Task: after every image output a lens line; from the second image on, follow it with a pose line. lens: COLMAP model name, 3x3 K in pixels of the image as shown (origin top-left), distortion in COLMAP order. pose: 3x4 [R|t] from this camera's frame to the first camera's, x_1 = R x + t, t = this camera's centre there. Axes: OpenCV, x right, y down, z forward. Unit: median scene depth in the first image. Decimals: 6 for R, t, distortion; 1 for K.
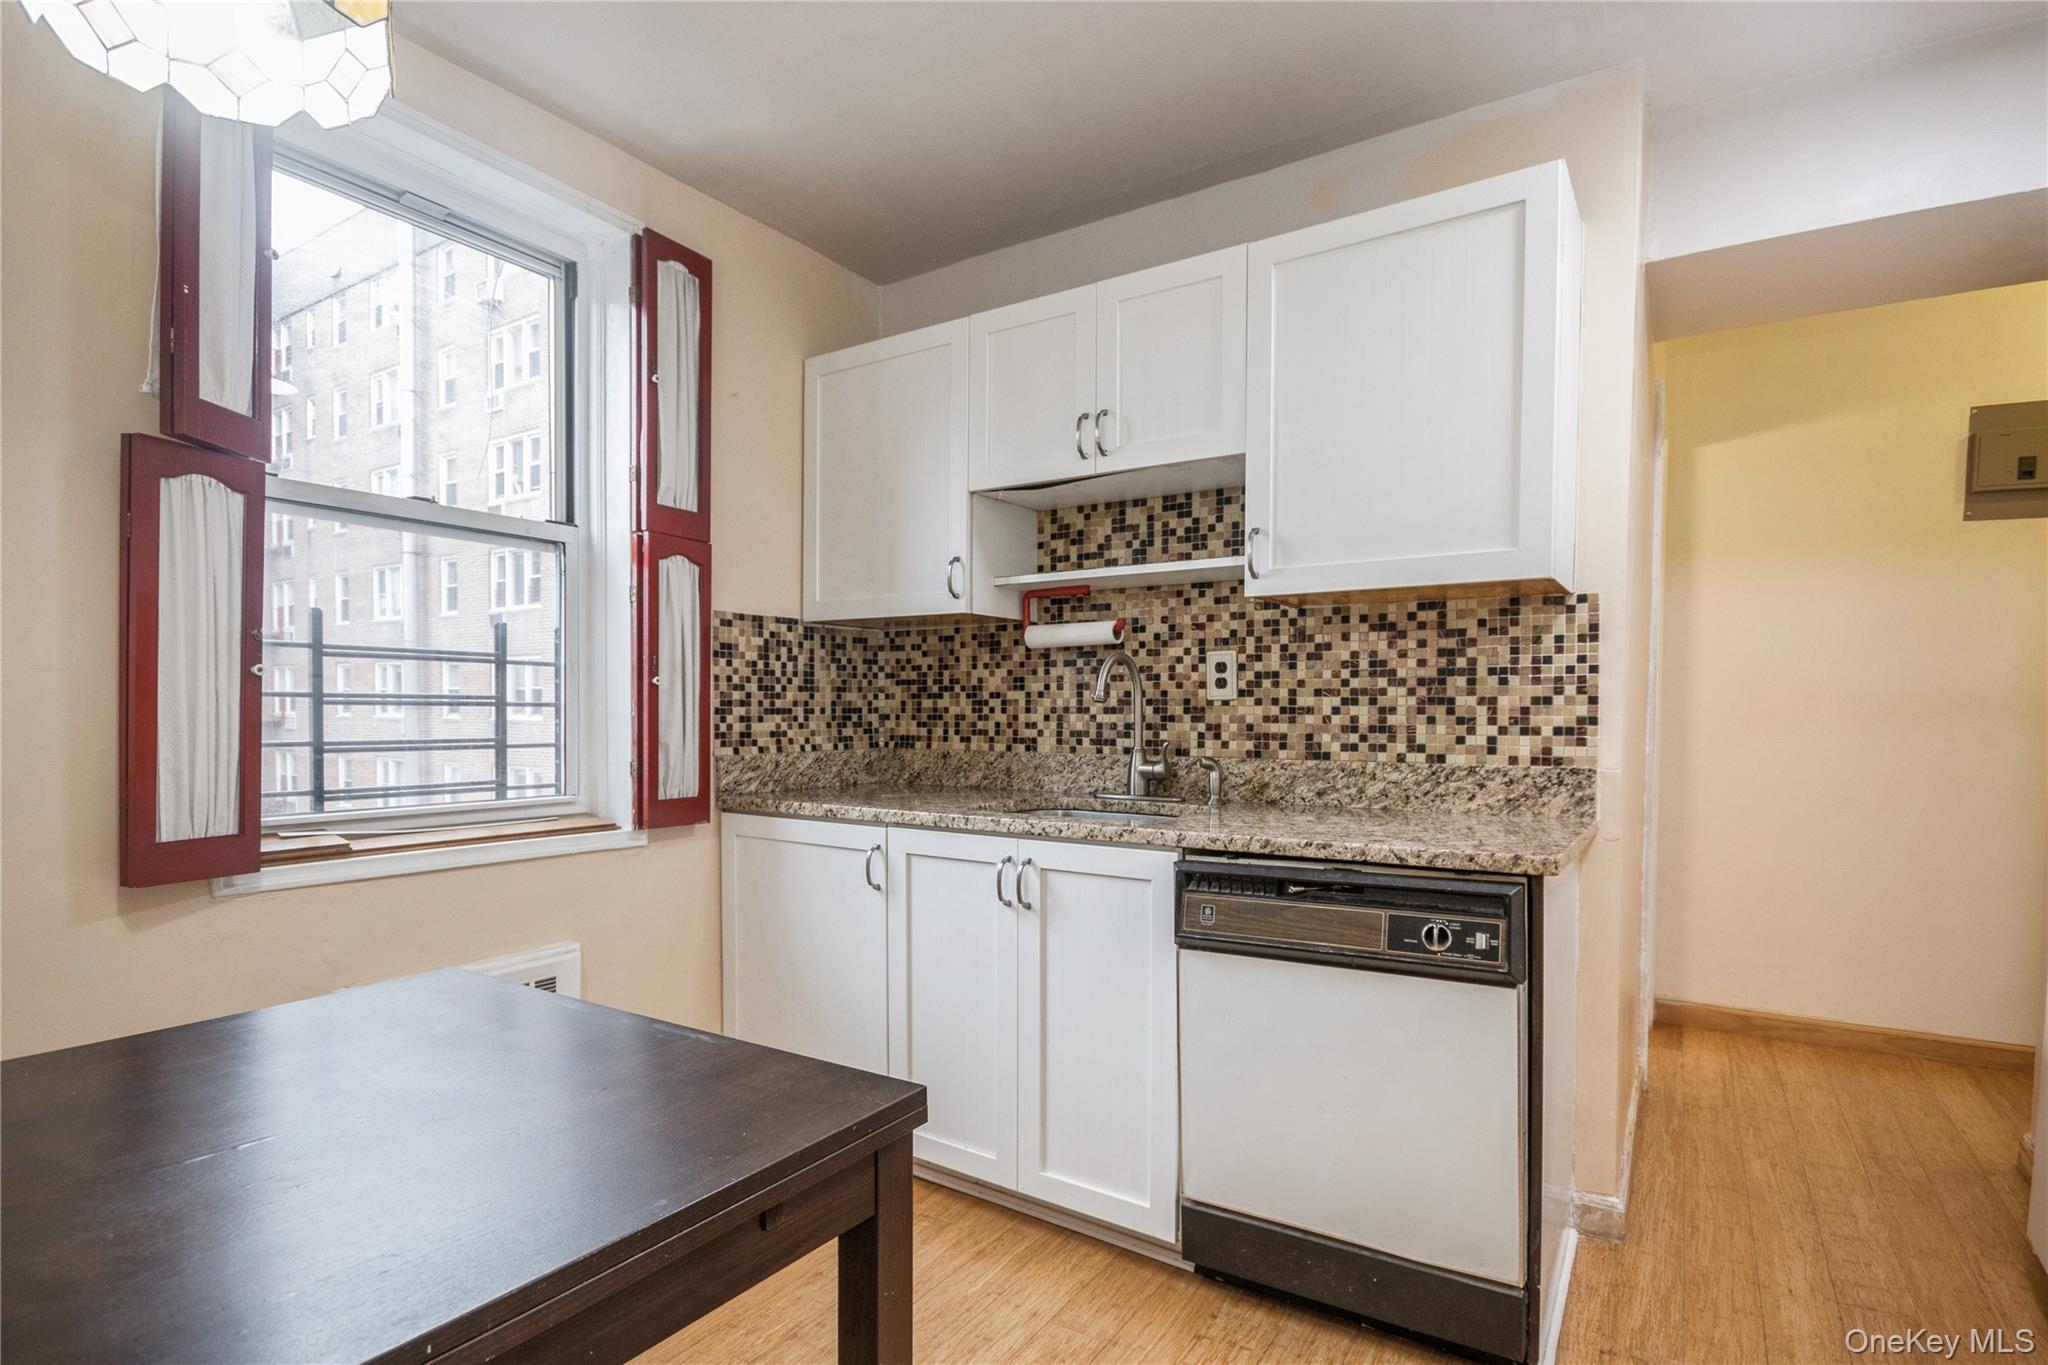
lens RADIAL K [[969.0, 0, 1087.4], [0, 969.0, 734.4], [0, 0, 1]] dist [0.006052, 0.001481]
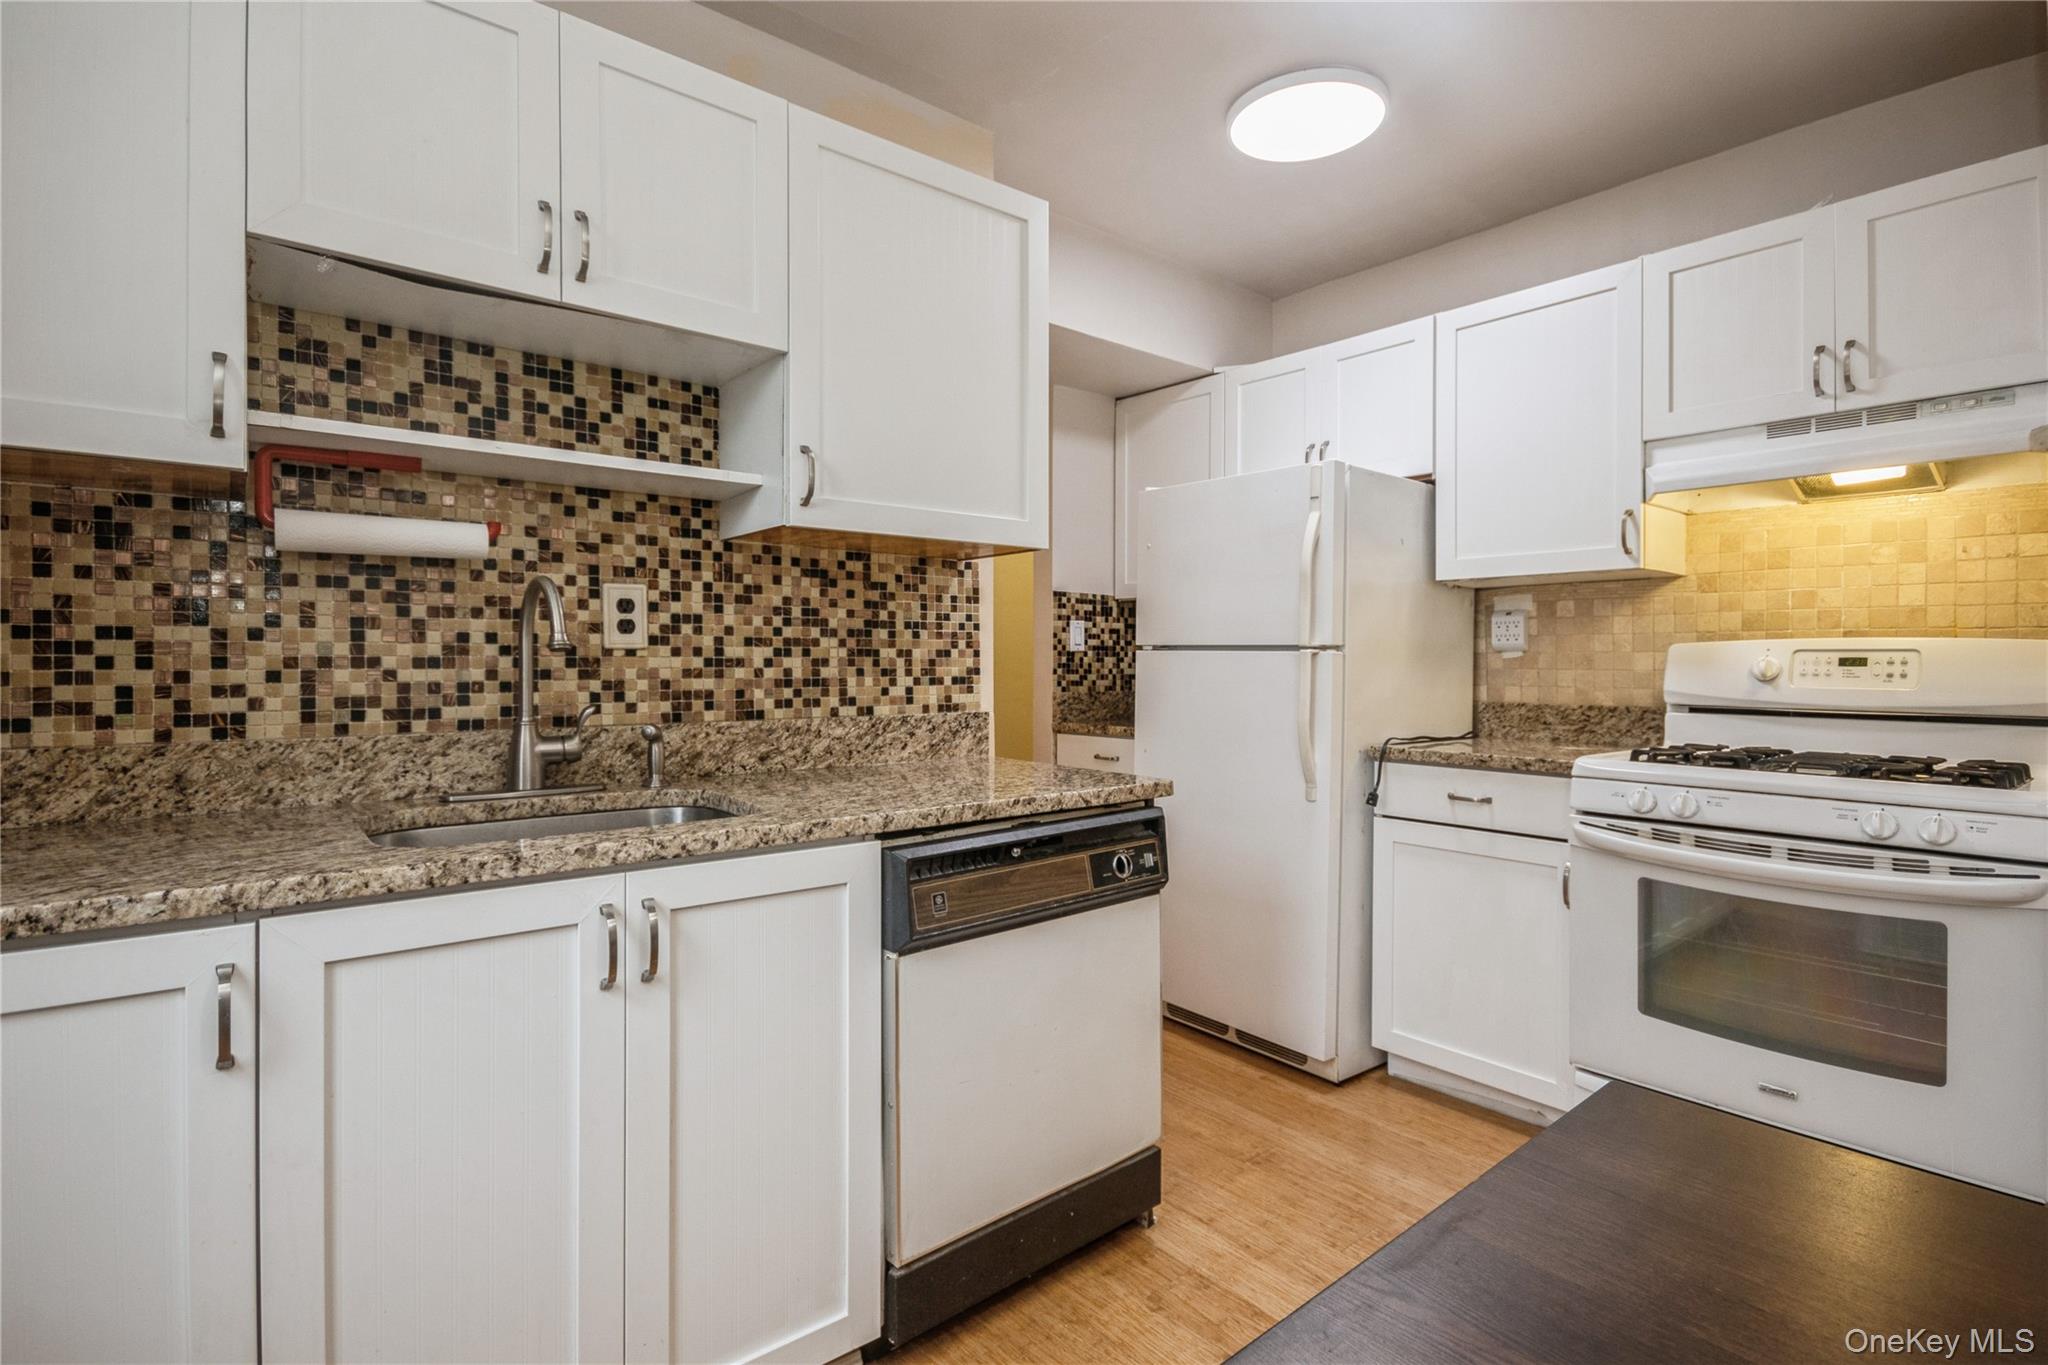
lens RADIAL K [[969.0, 0, 1023.4], [0, 969.0, 661.7], [0, 0, 1]] dist [0.006052, 0.001481]
pose [[0.353273, -0.001335, 0.935519, -0.463494], [0.022381, 0.999725, -0.007025, -0.013359], [-0.935252, 0.023419, 0.353206, 0.449921]]
